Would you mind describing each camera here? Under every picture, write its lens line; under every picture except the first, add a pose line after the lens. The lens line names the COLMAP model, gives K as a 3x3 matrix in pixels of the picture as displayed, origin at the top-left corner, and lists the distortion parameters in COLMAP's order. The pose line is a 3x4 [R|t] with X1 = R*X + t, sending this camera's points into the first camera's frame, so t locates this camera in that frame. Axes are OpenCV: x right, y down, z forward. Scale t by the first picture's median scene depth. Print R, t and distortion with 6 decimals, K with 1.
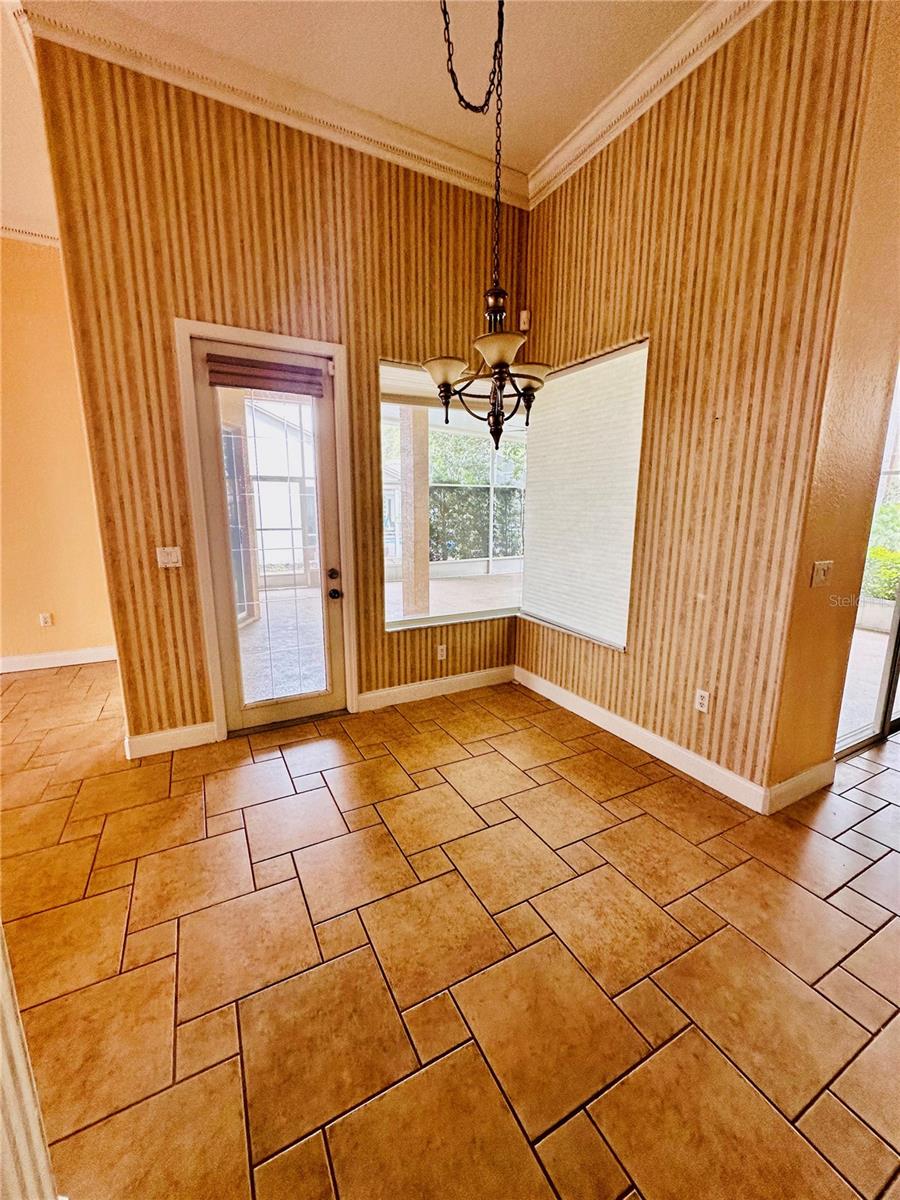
lens RADIAL K [[485.8, 0, 450.0], [0, 485.8, 600.0], [0, 0, 1]] dist [-0.000936, -0.000361]
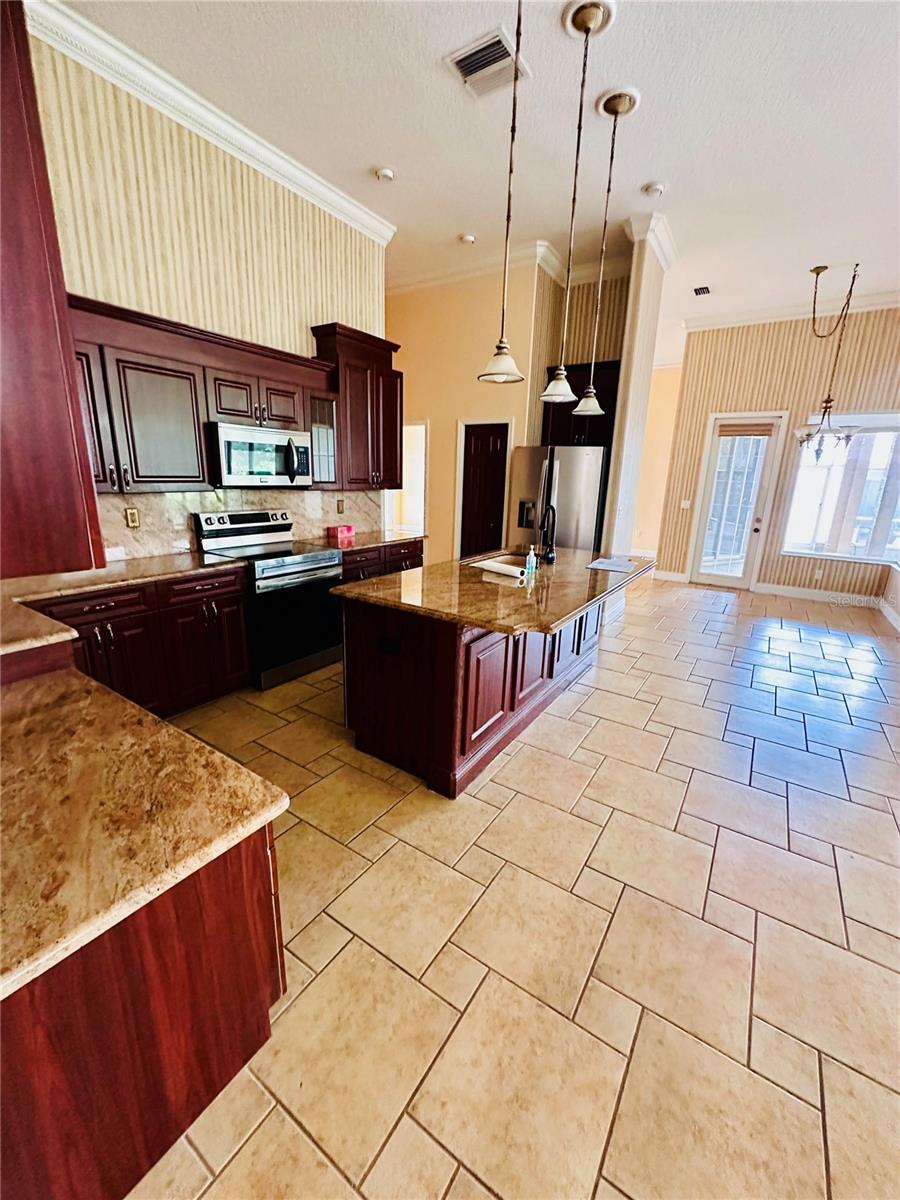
lens RADIAL K [[485.8, 0, 450.0], [0, 485.8, 600.0], [0, 0, 1]] dist [-0.000936, -0.000361]
pose [[0.489004, 0.231341, -0.841045, 1.016483], [-0.199086, 0.968341, 0.150602, 0.244307], [0.849259, 0.093795, 0.519579, -1.255641]]
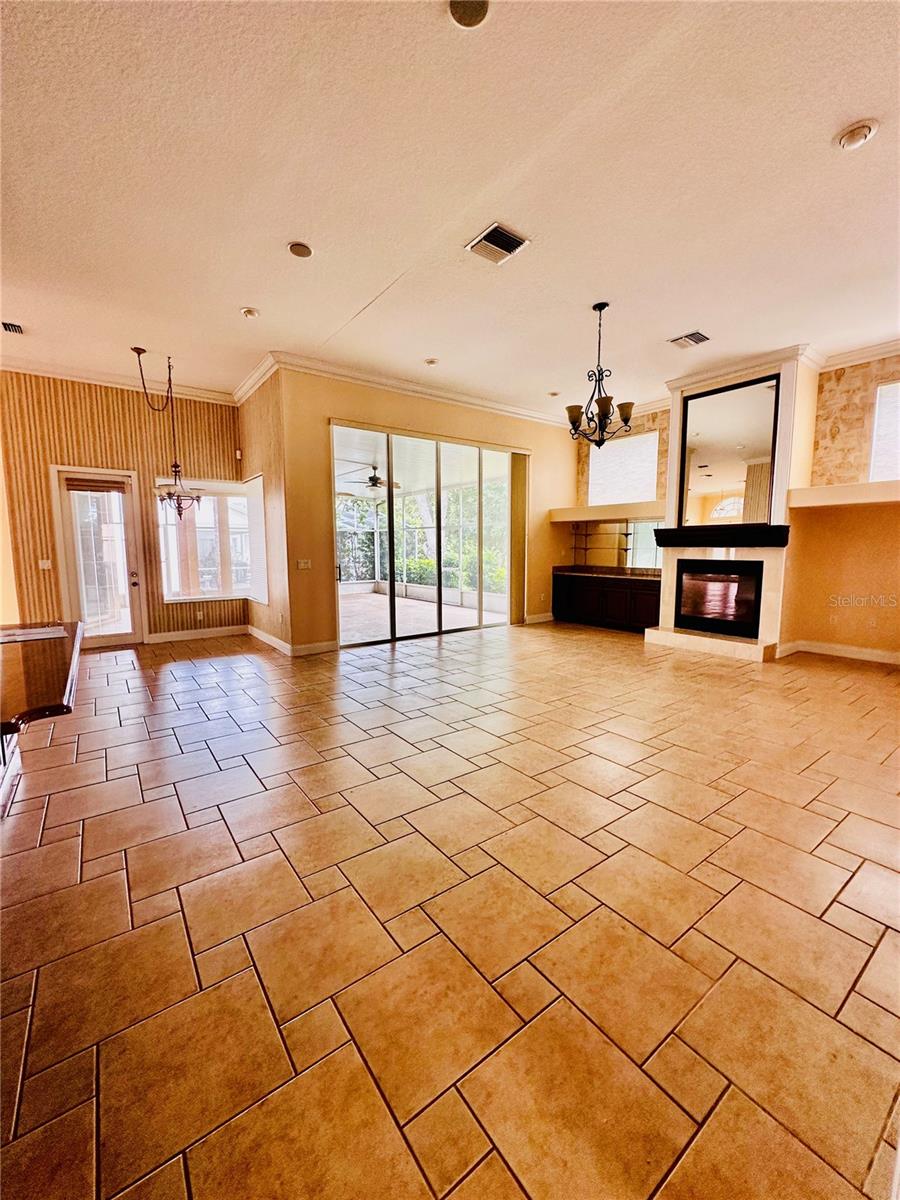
lens RADIAL K [[490.3, 0, 450.0], [0, 490.3, 600.0], [0, 0, 1]] dist [0.007281, -0.000132]
pose [[0.984395, -0.027794, 0.173763, 0.791346], [0.043264, 0.995365, -0.085882, 0.322124], [-0.170570, 0.092060, 0.981036, -1.409079]]
